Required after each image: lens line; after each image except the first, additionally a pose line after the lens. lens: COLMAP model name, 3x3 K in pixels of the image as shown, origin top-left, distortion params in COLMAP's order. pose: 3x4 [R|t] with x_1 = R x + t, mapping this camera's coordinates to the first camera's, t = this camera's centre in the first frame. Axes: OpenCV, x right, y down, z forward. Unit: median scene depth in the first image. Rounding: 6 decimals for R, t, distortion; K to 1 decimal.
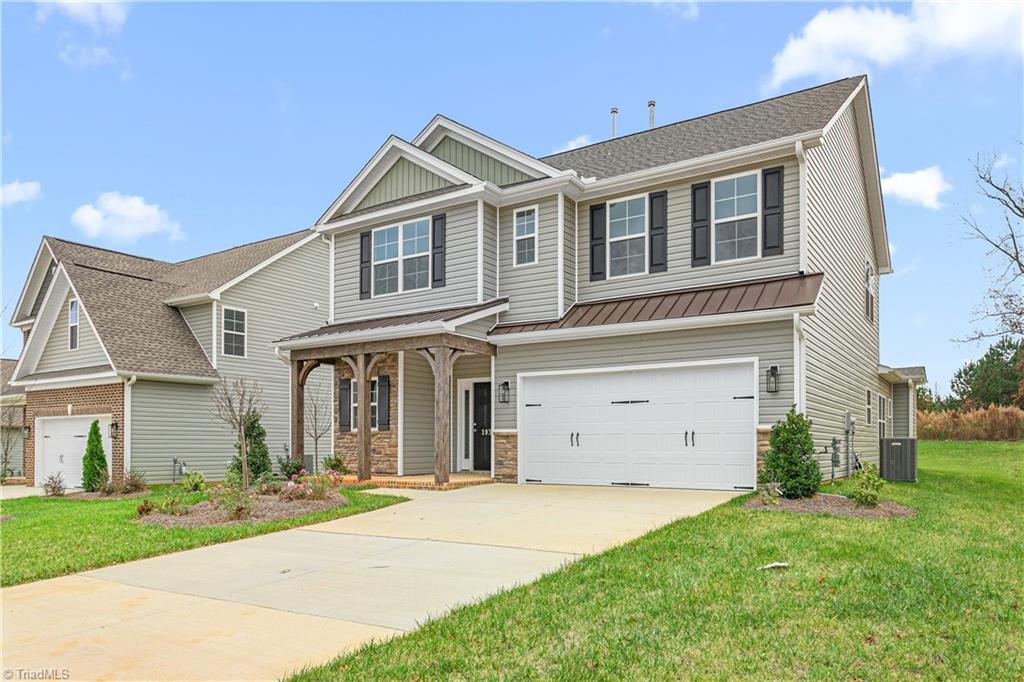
lens RADIAL K [[722.7, 0, 512.0], [0, 722.7, 341.0], [0, 0, 1]] dist [-0.000567, -0.000032]
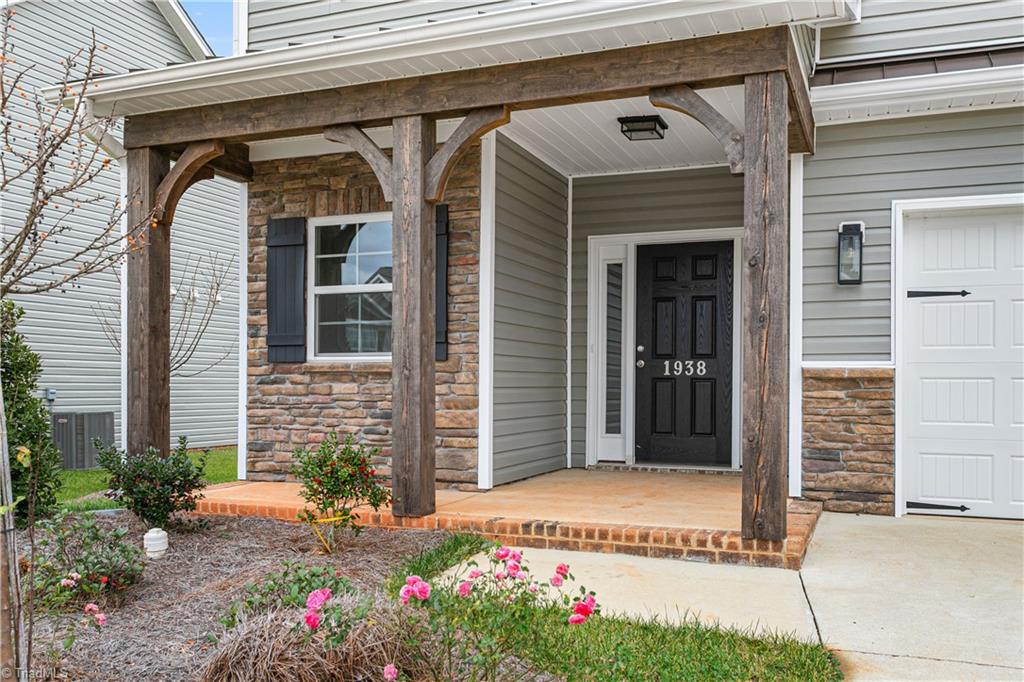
lens RADIAL K [[751.7, 0, 512.0], [0, 751.7, 341.0], [0, 0, 1]] dist [0.000542, -0.000383]
pose [[0.954701, 0.021209, 0.296809, -0.242256], [-0.046770, 0.995754, 0.079287, 0.081161], [-0.293867, -0.089577, 0.951640, 0.624070]]
